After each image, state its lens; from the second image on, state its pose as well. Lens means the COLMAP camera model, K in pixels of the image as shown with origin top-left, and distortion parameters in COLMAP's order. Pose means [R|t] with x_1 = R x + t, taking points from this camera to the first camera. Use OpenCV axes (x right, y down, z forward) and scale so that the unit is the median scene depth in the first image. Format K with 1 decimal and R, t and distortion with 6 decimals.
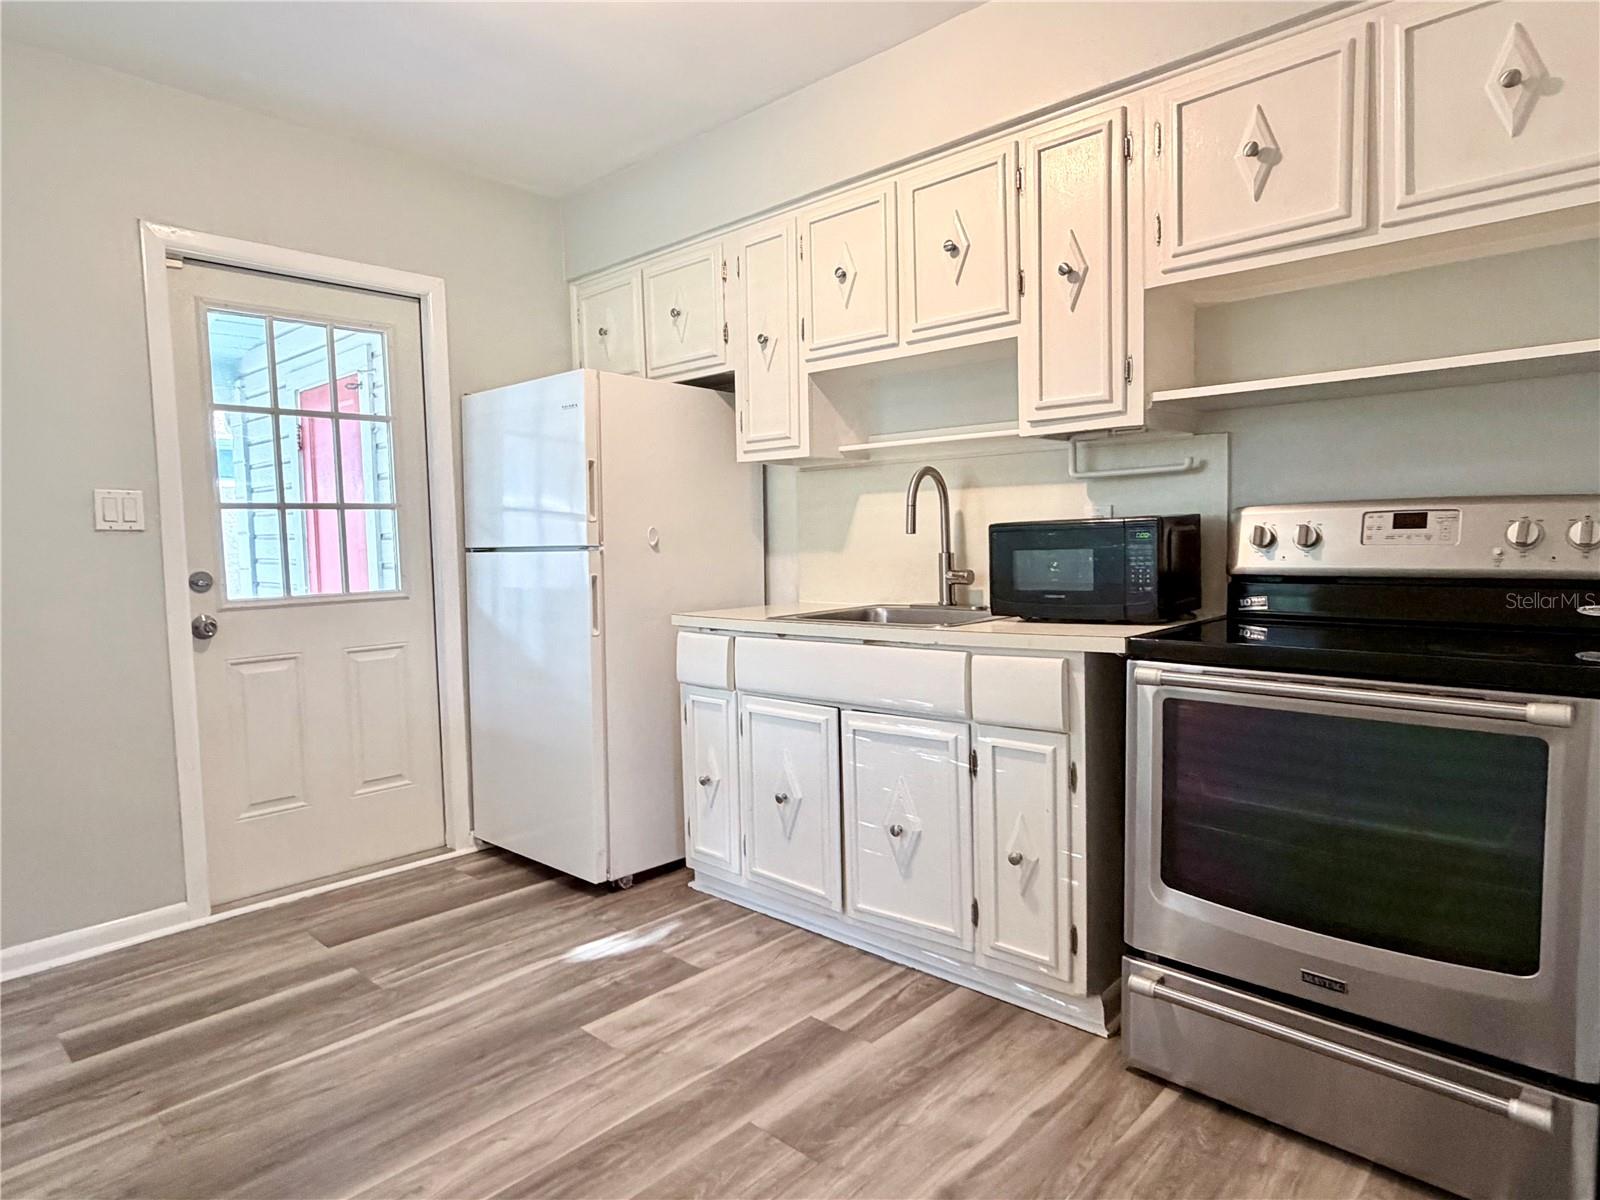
lens RADIAL K [[930.3, 0, 791.8], [0, 930.3, 601.1], [0, 0, 1]] dist [-0.003364, 0.002558]
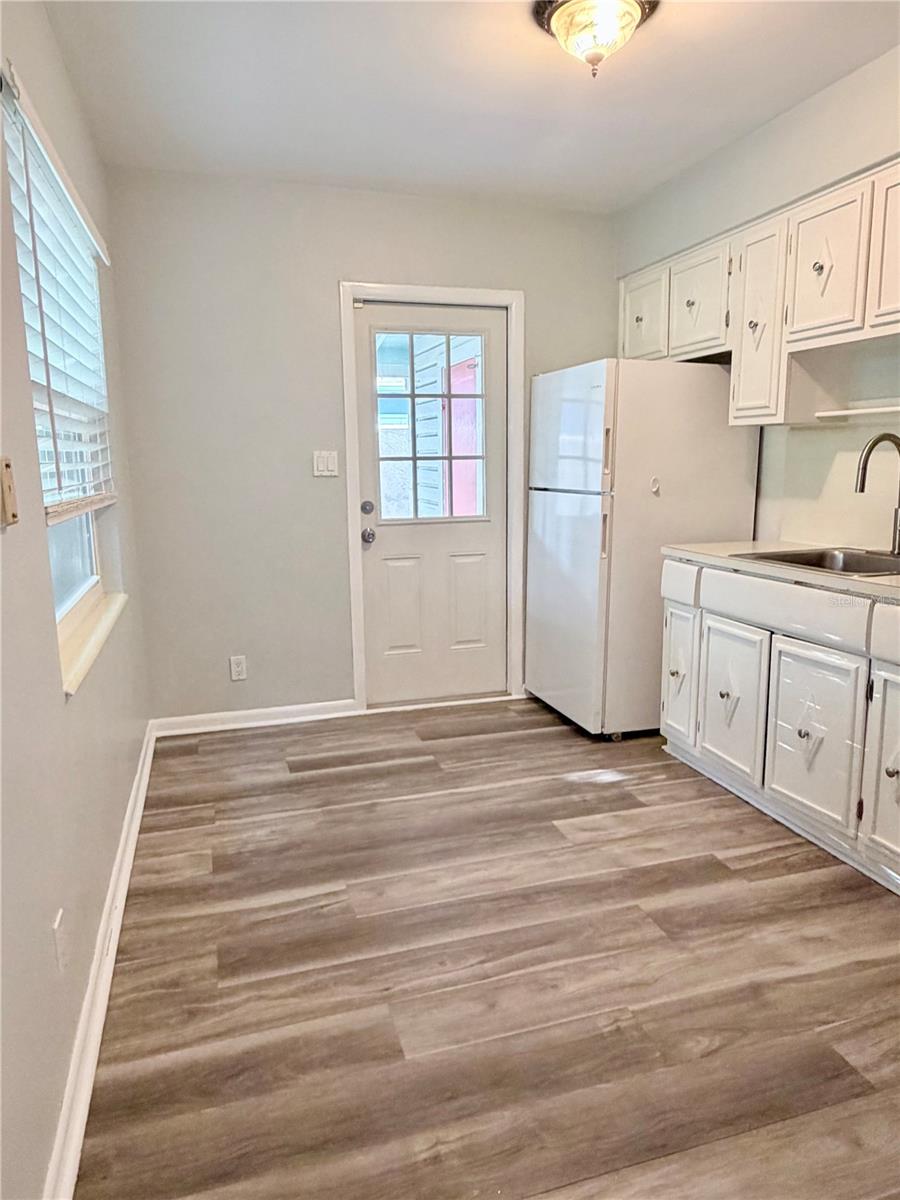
lens RADIAL K [[763.4, 0, 455.3], [0, 763.4, 596.4], [0, 0, 1]] dist [-0.008899, 0.001500]
pose [[0.873572, 0.096015, -0.477130, 0.147300], [-0.041351, 0.991445, 0.123803, -0.038641], [0.484935, -0.088421, 0.870069, -0.093229]]
